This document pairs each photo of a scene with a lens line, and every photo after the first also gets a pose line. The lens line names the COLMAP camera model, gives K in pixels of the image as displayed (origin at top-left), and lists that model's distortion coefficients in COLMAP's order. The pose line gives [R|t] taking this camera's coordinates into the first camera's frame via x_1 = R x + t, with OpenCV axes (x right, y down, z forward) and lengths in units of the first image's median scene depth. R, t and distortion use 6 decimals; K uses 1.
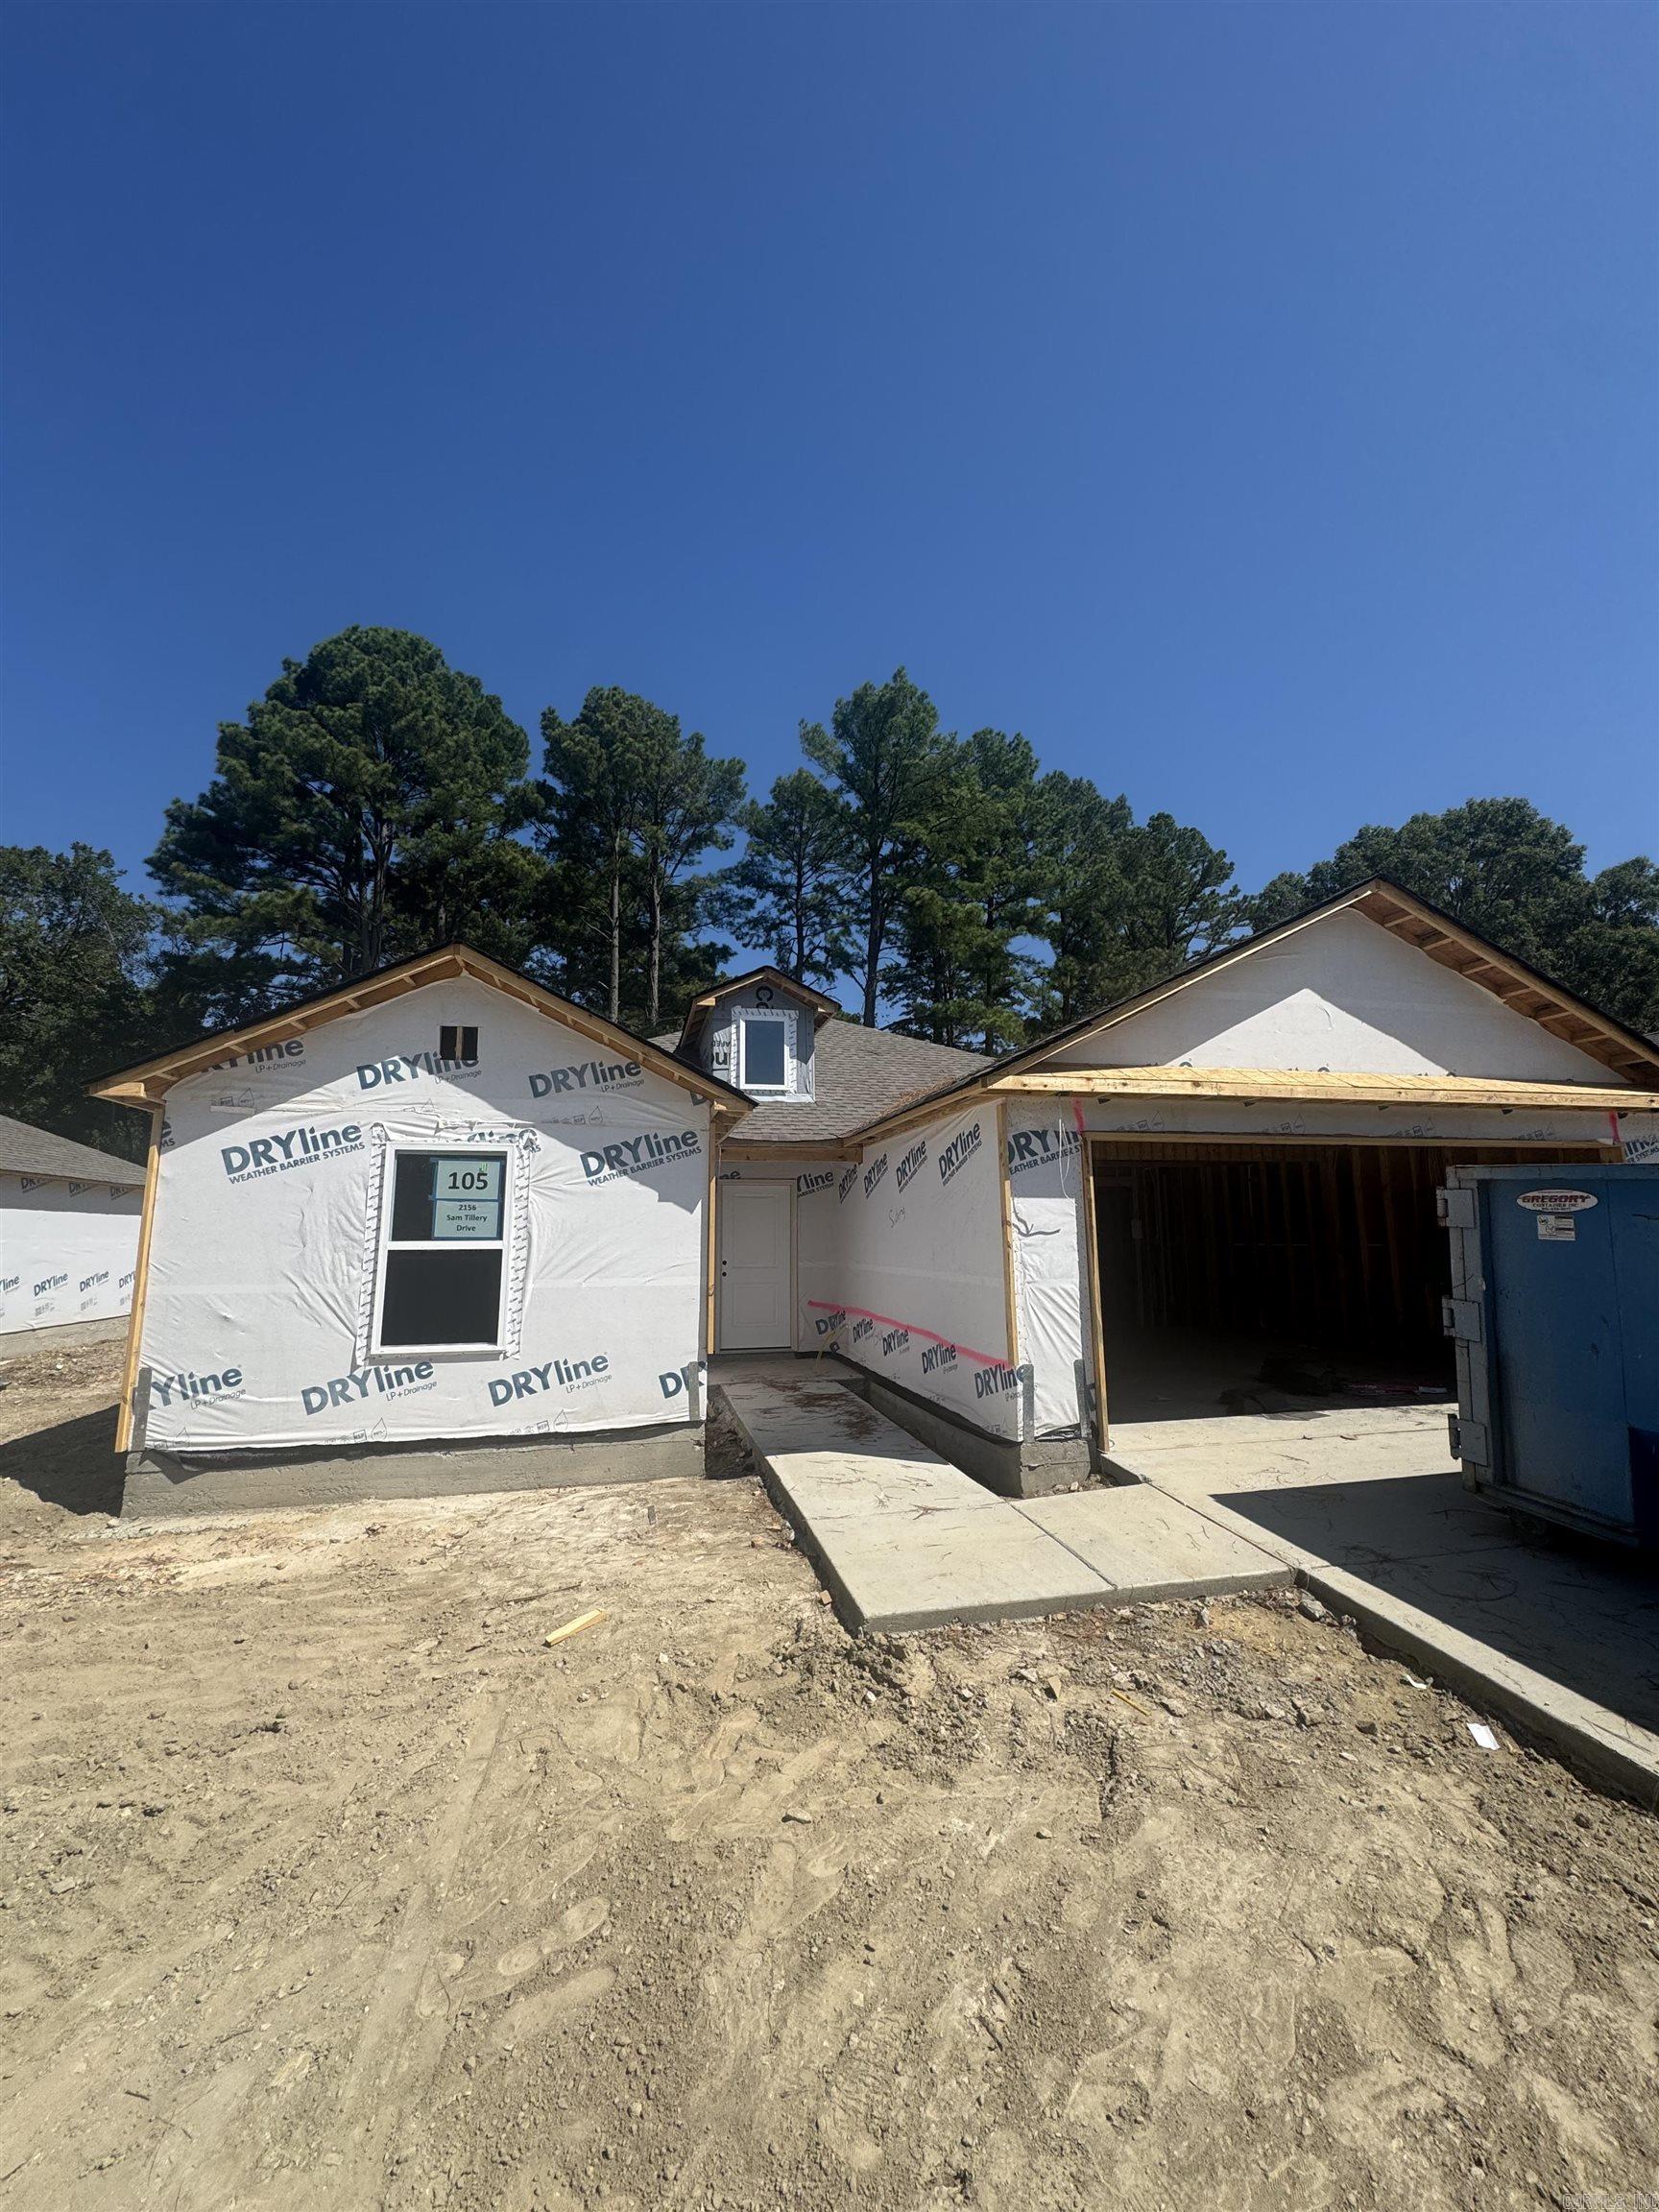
lens RADIAL K [[887.1, 0, 829.5], [0, 887.1, 1106.0], [0, 0, 1]] dist [-0.009308, -0.000119]
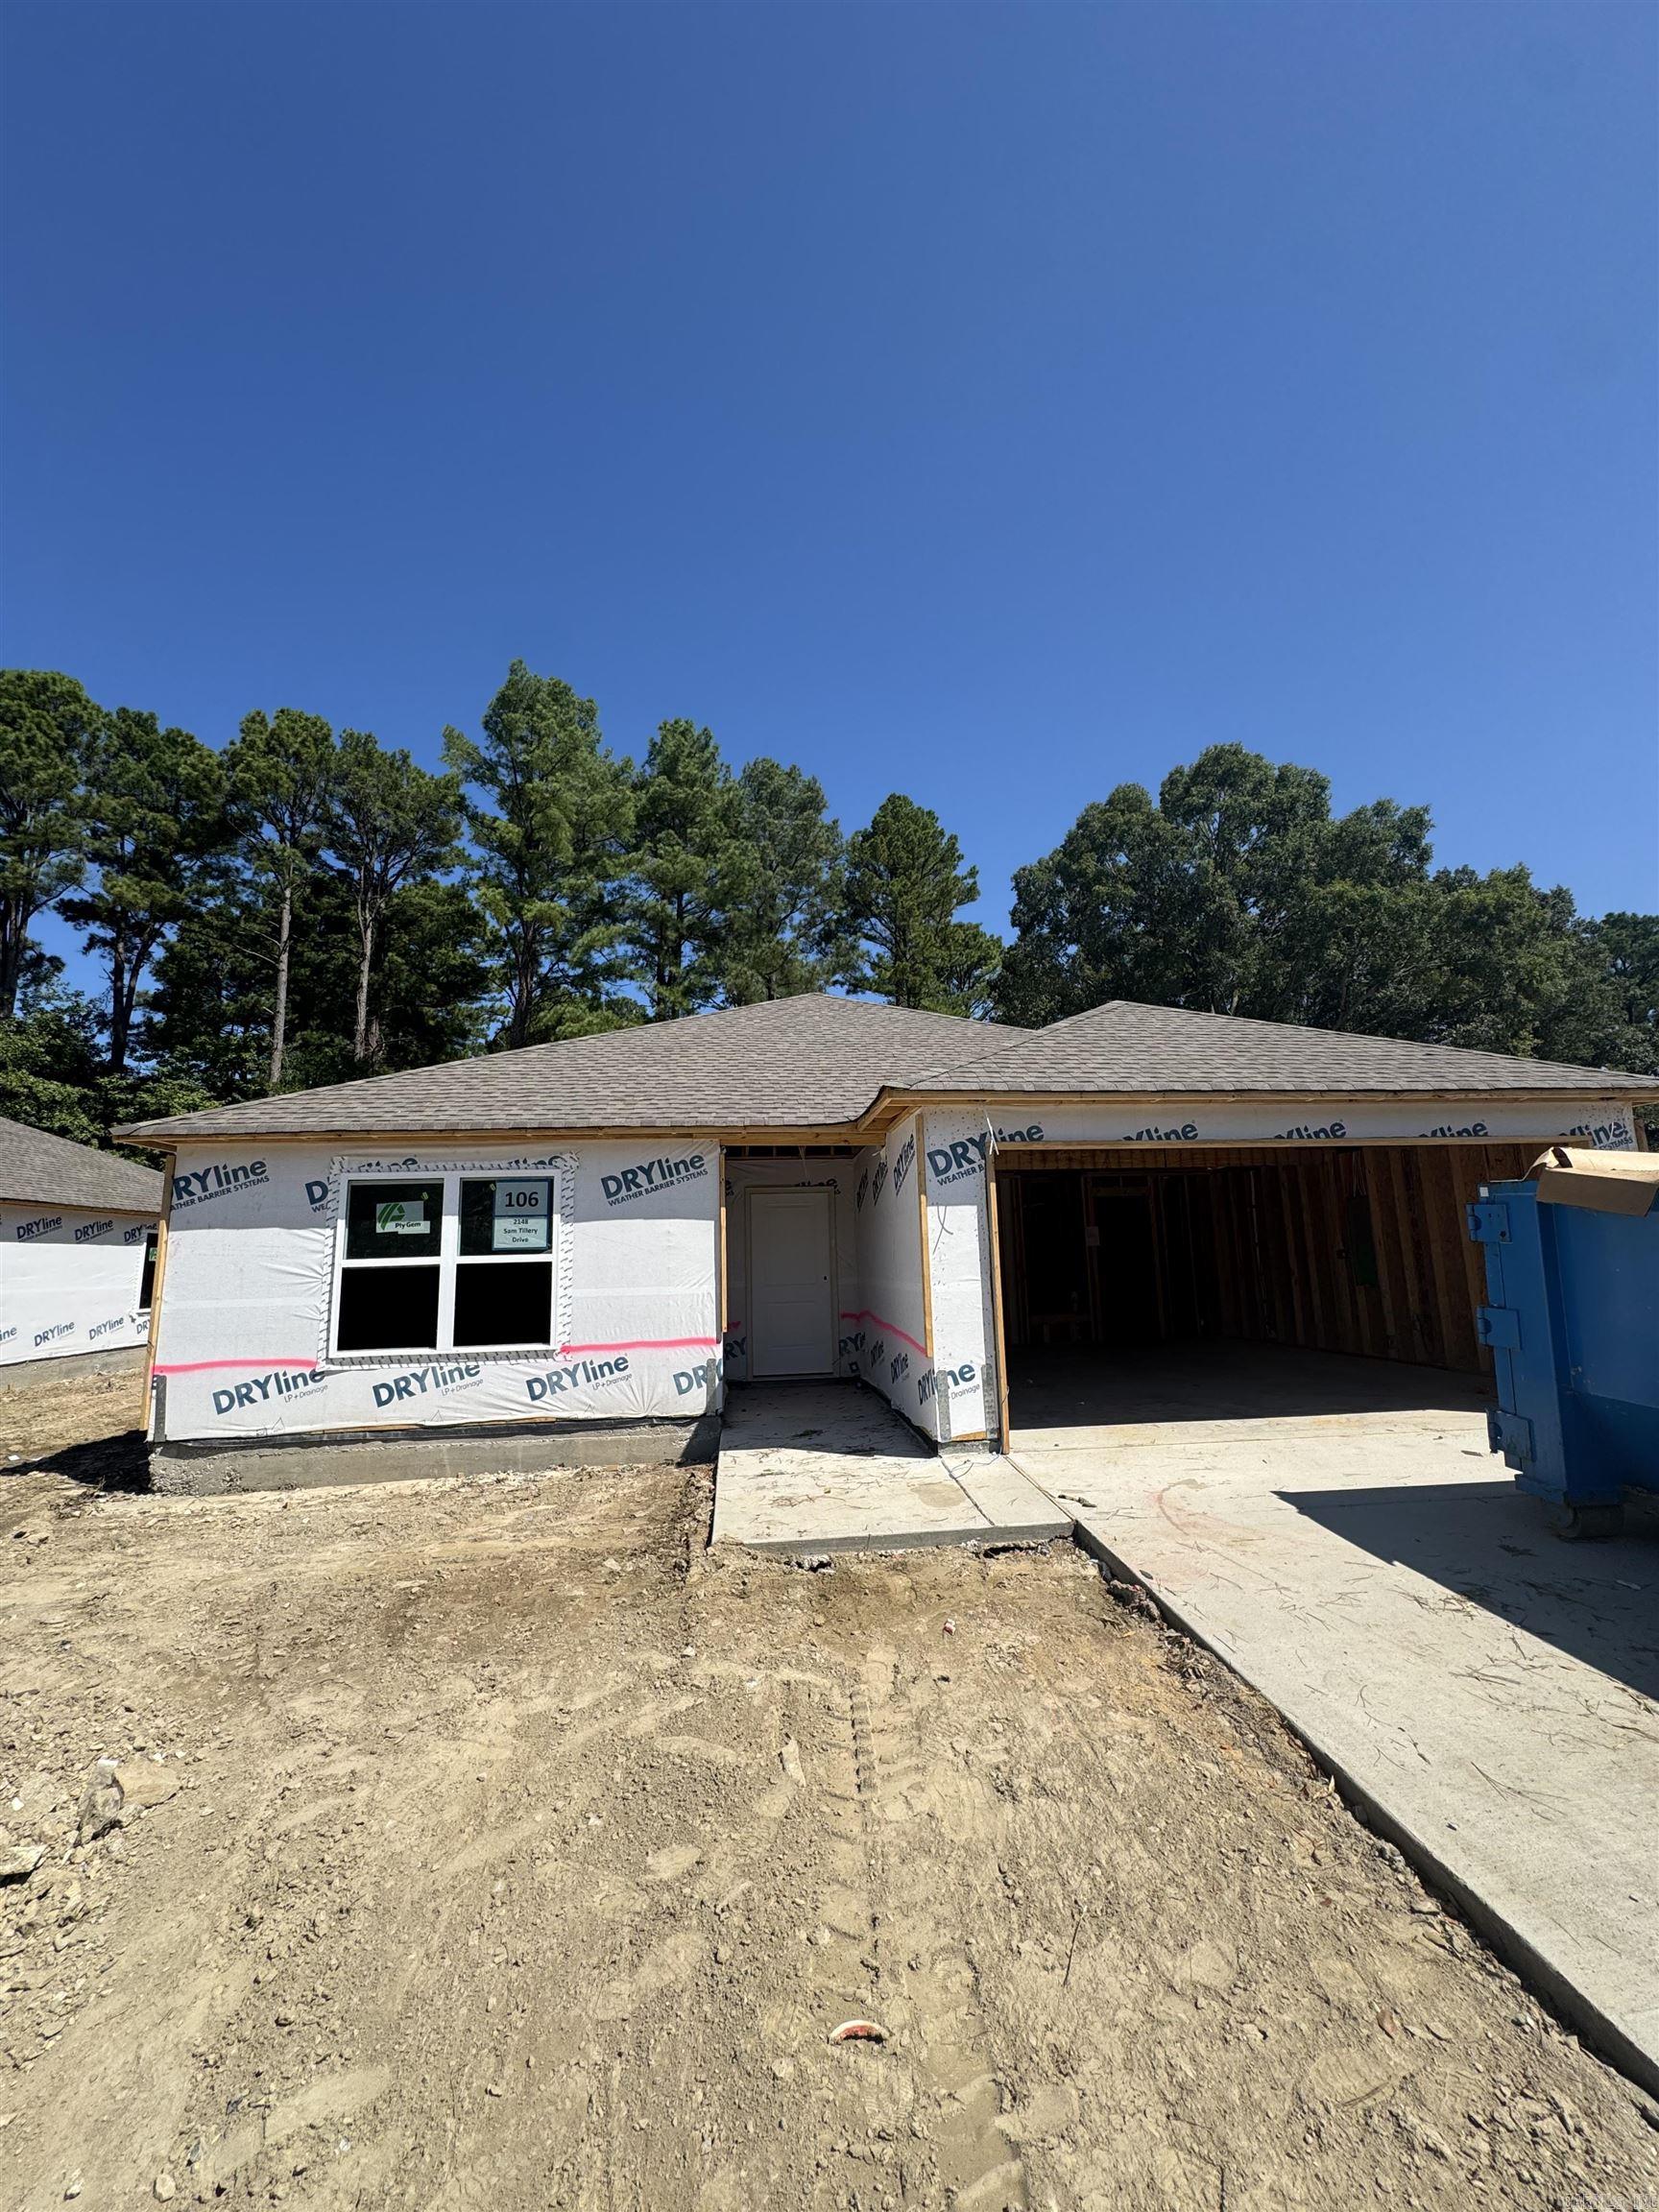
lens RADIAL K [[797.0, 0, 822.9], [0, 797.0, 1132.1], [0, 0, 1]] dist [0.000443, 0.000052]
pose [[0.988799, -0.035300, -0.145020, 0.247829], [0.035947, 0.999352, 0.001842, 0.006174], [0.144861, -0.007035, 0.989427, 0.060419]]
